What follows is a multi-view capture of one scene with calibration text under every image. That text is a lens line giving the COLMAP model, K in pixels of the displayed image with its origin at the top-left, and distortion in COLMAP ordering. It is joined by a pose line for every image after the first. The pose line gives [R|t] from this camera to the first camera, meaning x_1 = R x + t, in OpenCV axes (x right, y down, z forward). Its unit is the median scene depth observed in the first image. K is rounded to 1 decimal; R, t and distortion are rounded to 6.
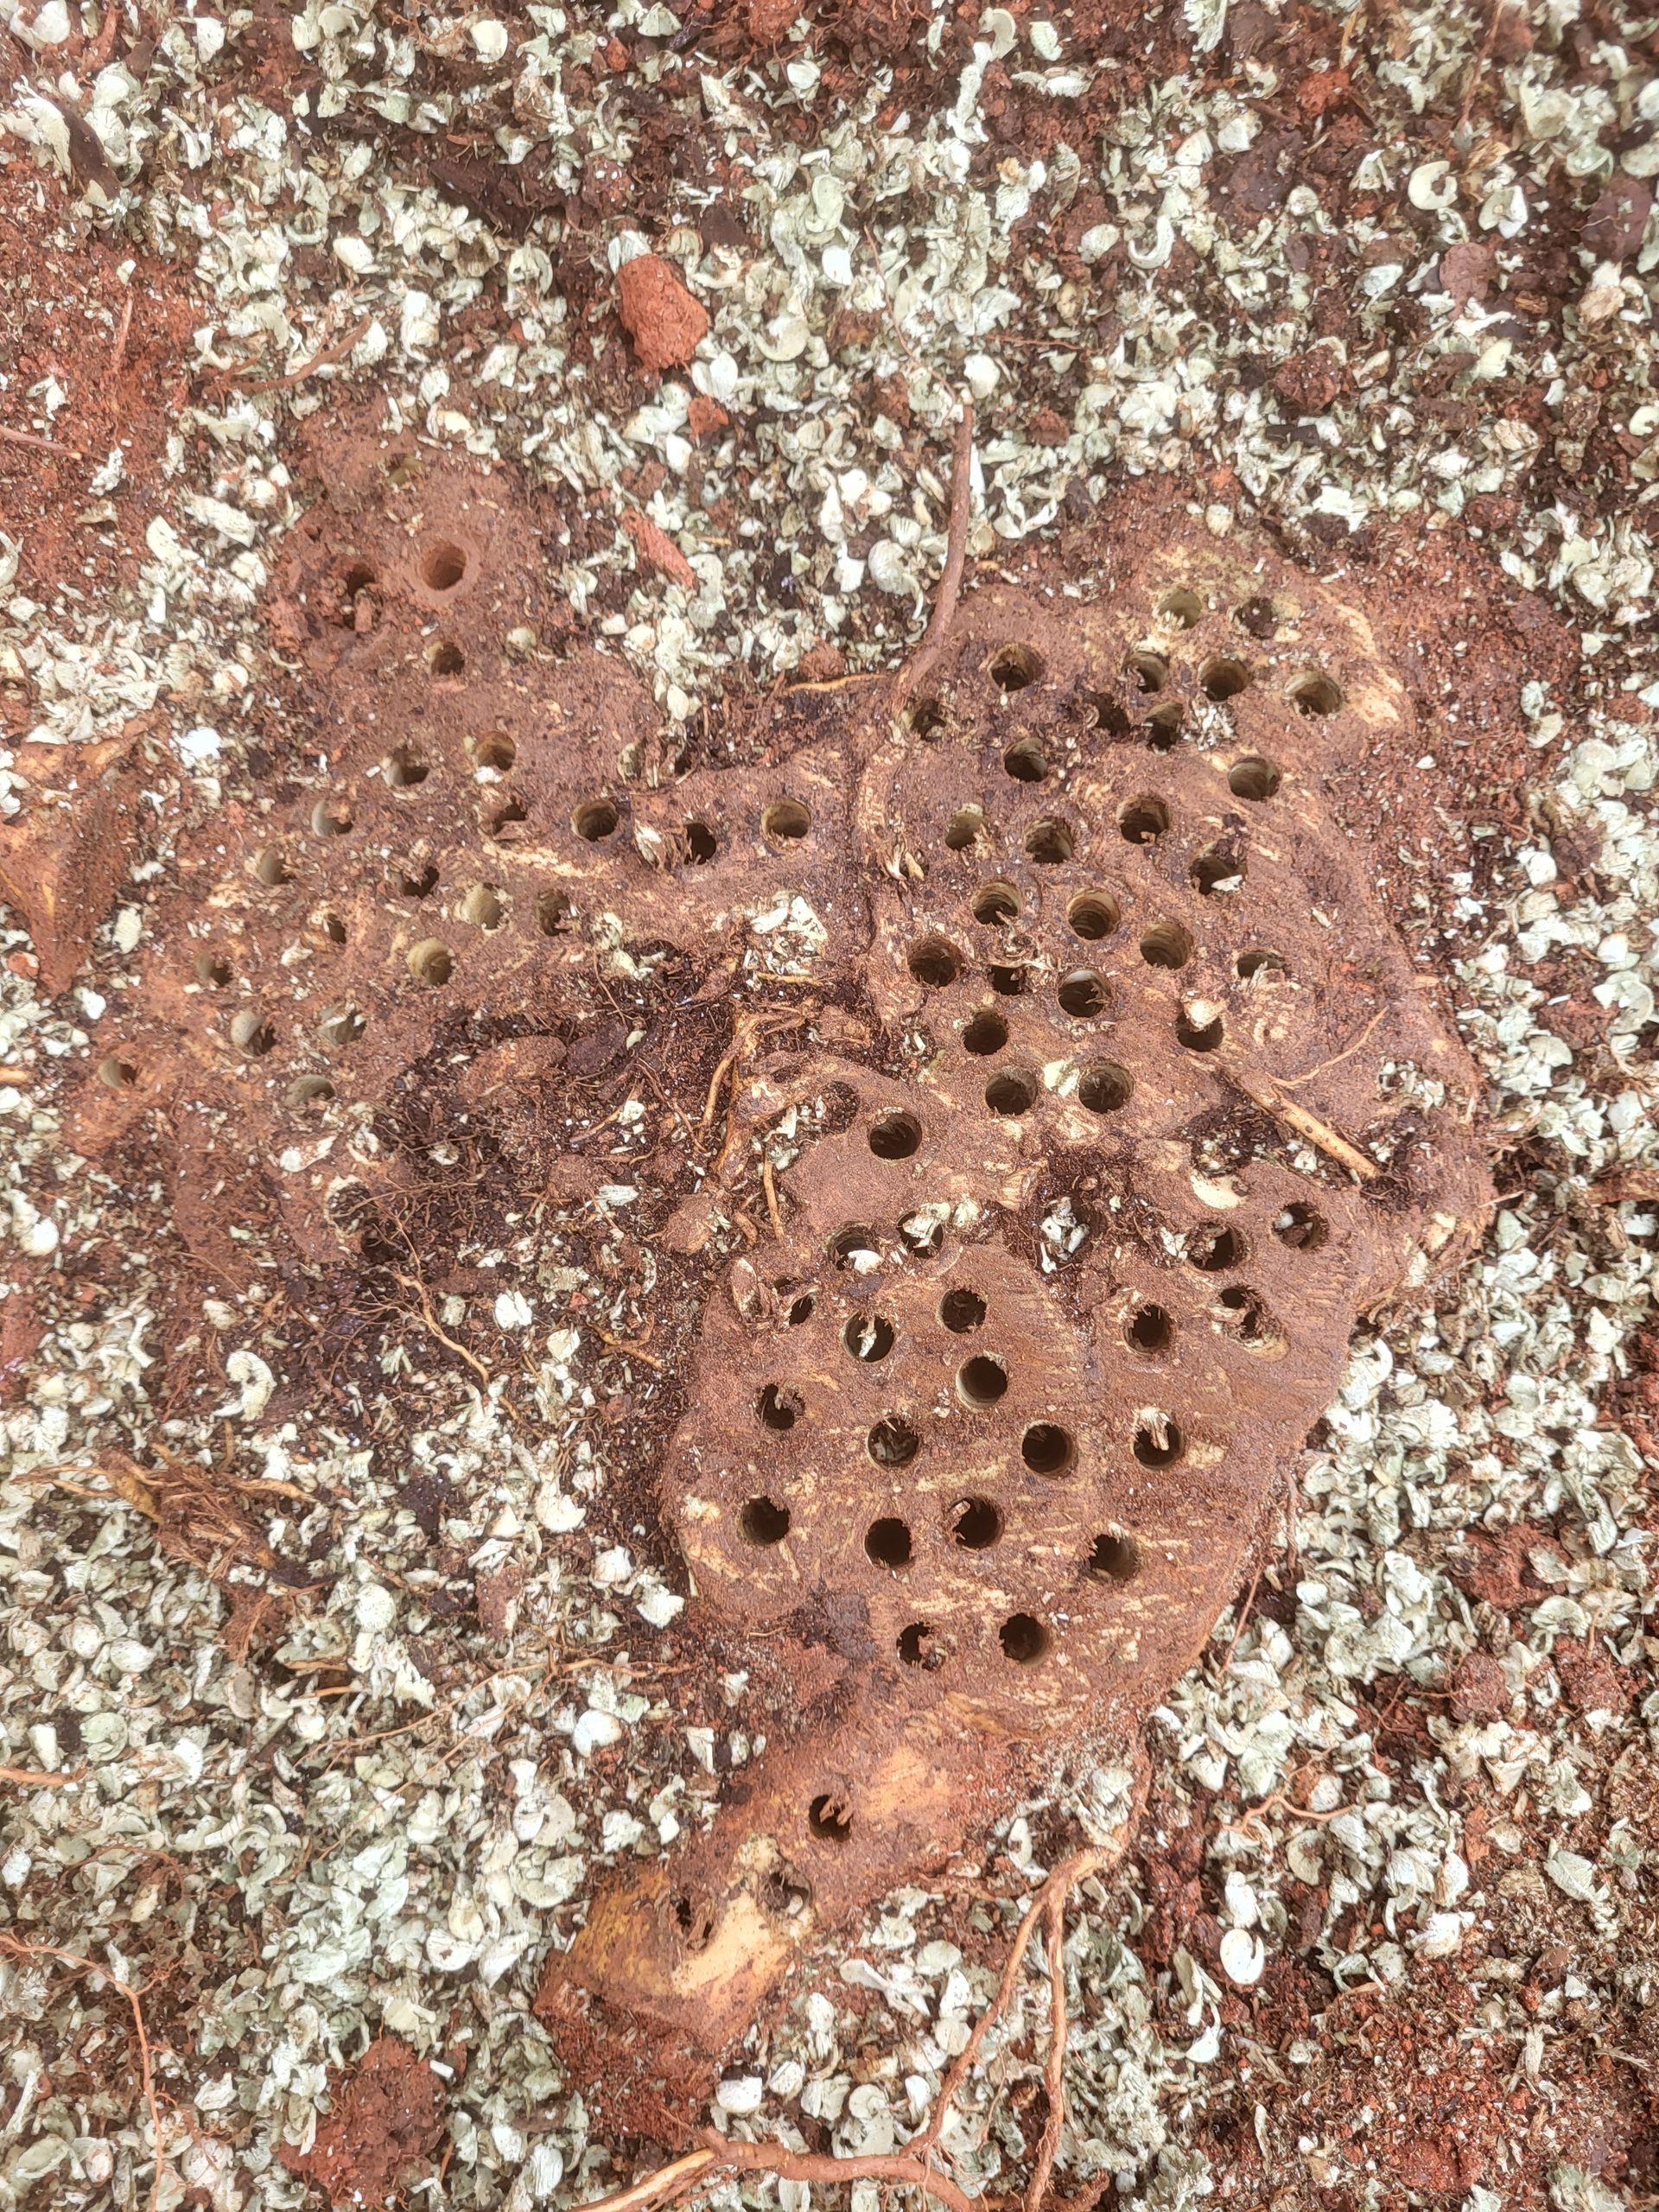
lens RADIAL K [[1674.7, 0, 840.0], [0, 1674.7, 1113.7], [0, 0, 1]] dist [0.045044, -0.047062]
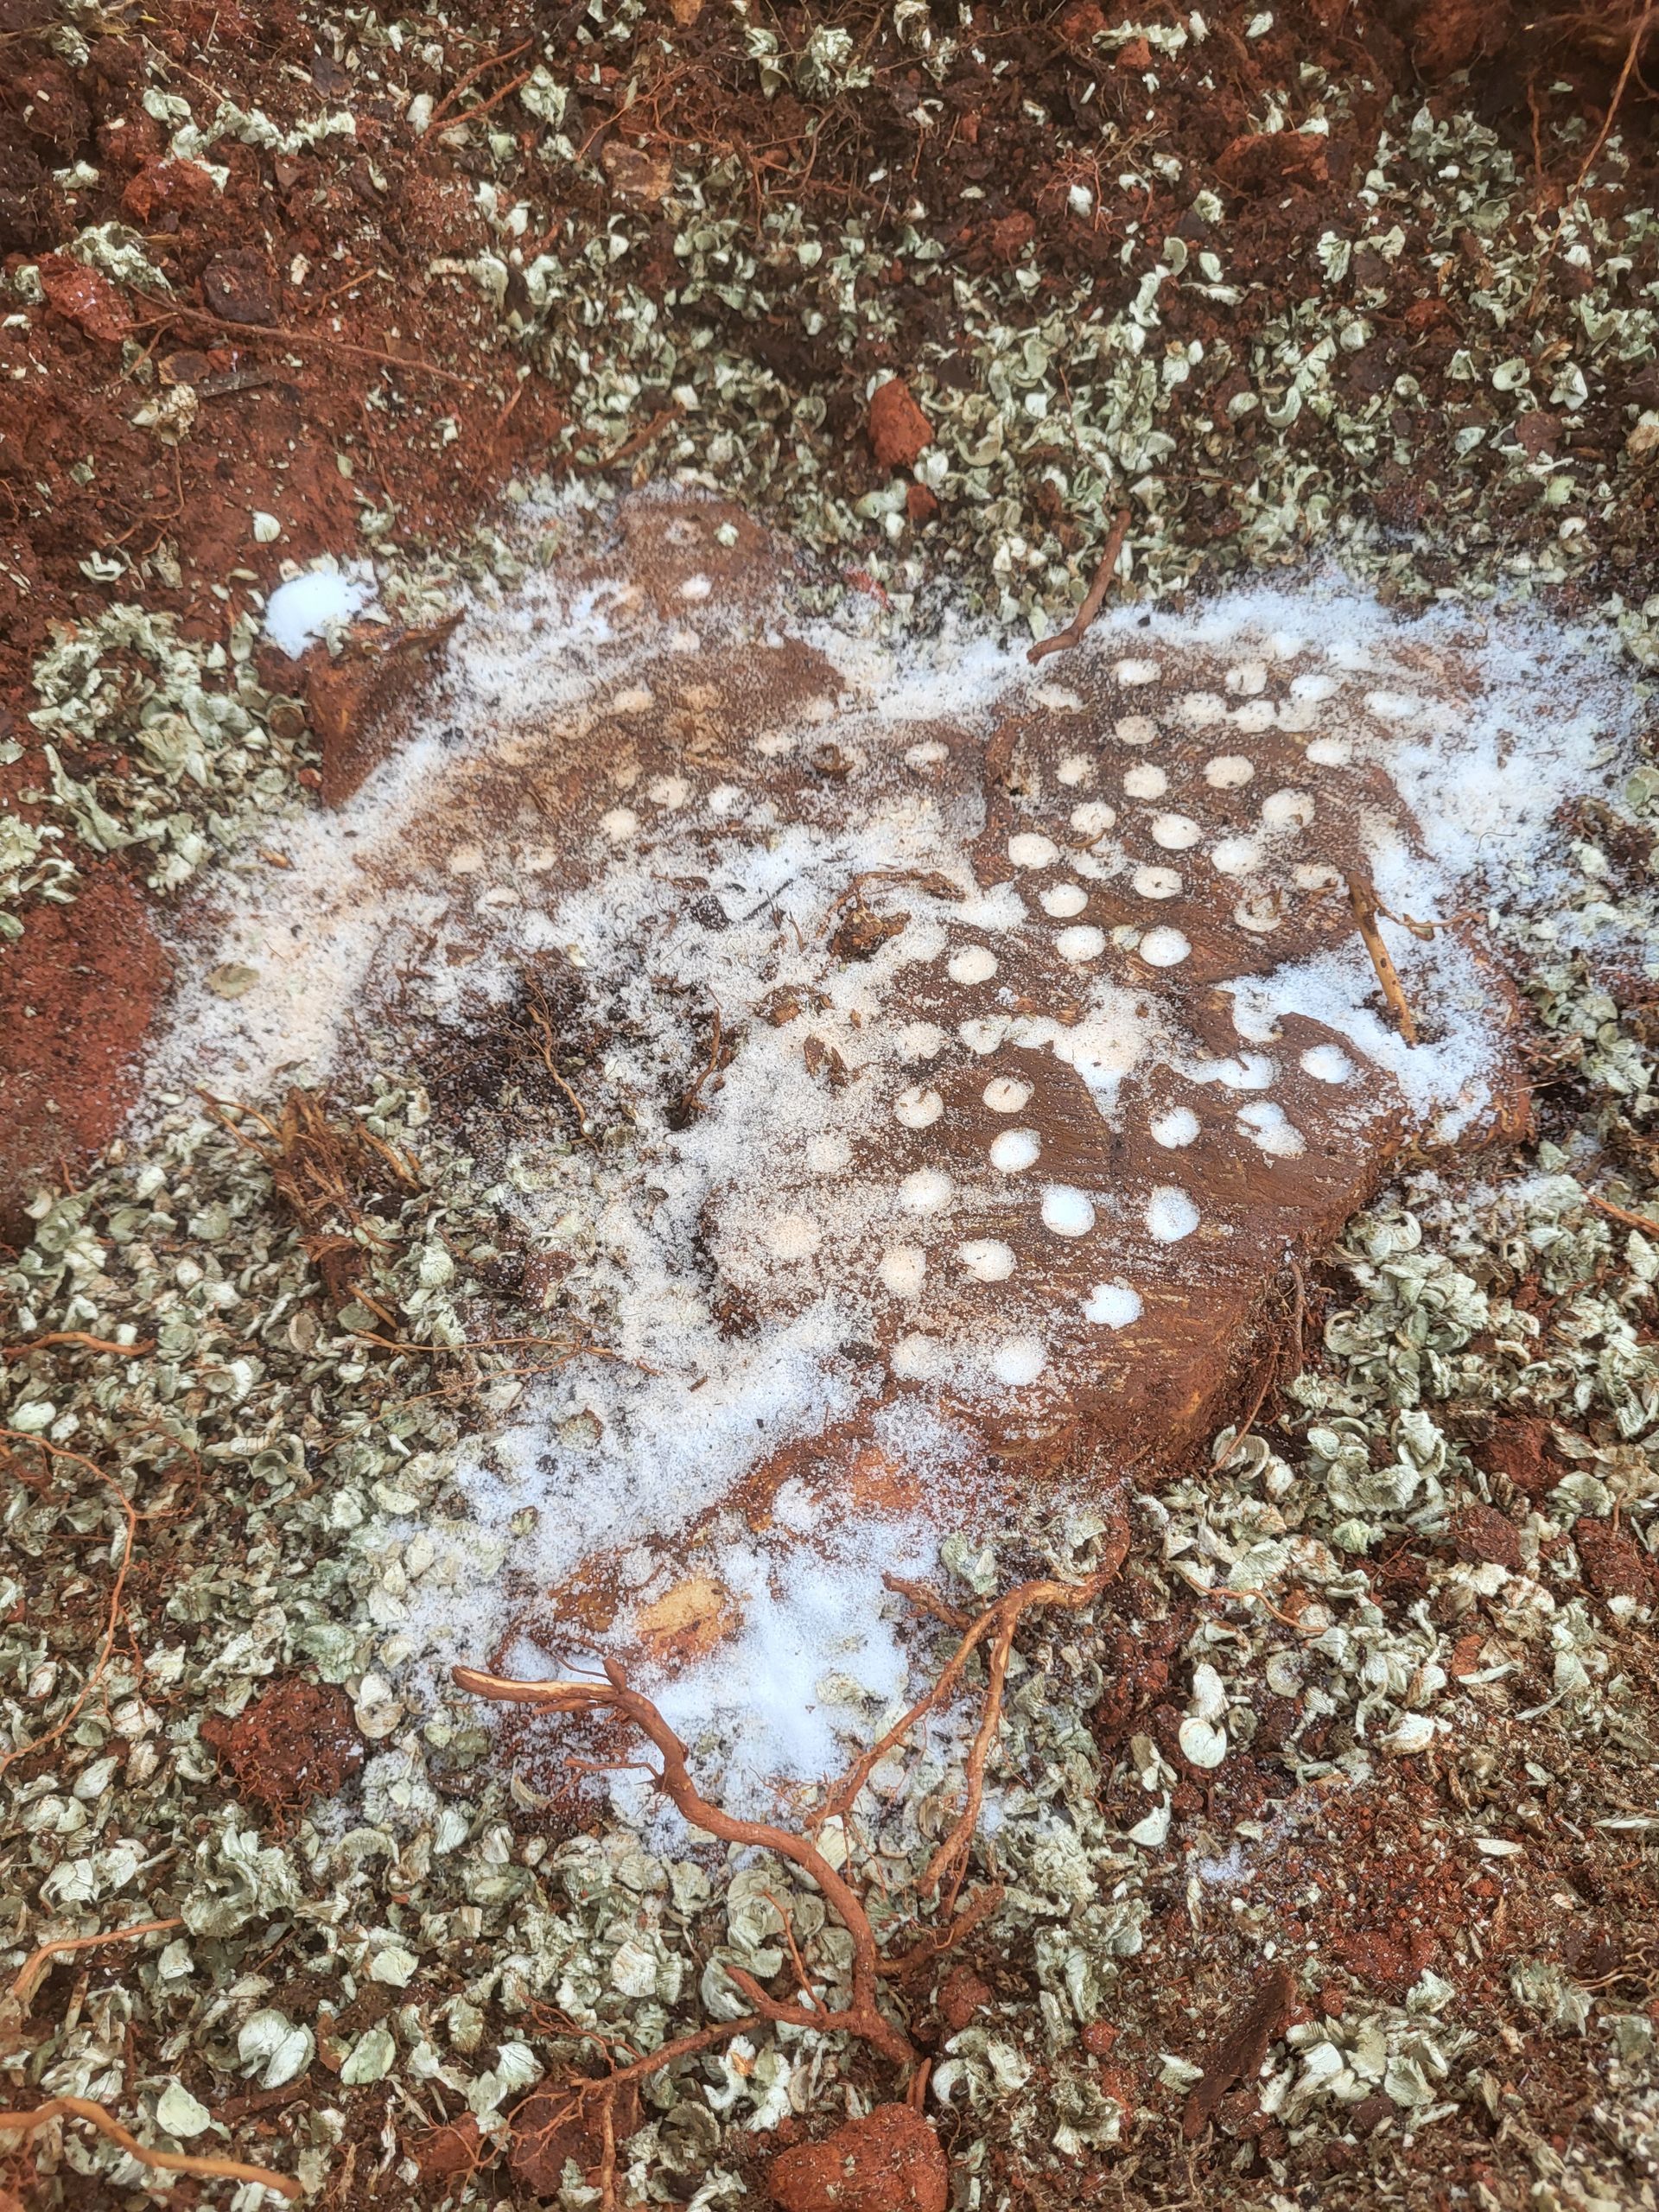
lens RADIAL K [[1674.7, 0, 838.4], [0, 1674.7, 1106.7], [0, 0, 1]] dist [0.045044, -0.047062]
pose [[0.977473, 0.126819, -0.168714, 0.141527], [-0.179940, 0.918506, -0.352091, 0.498636], [0.110313, 0.374518, 0.920634, -0.019264]]
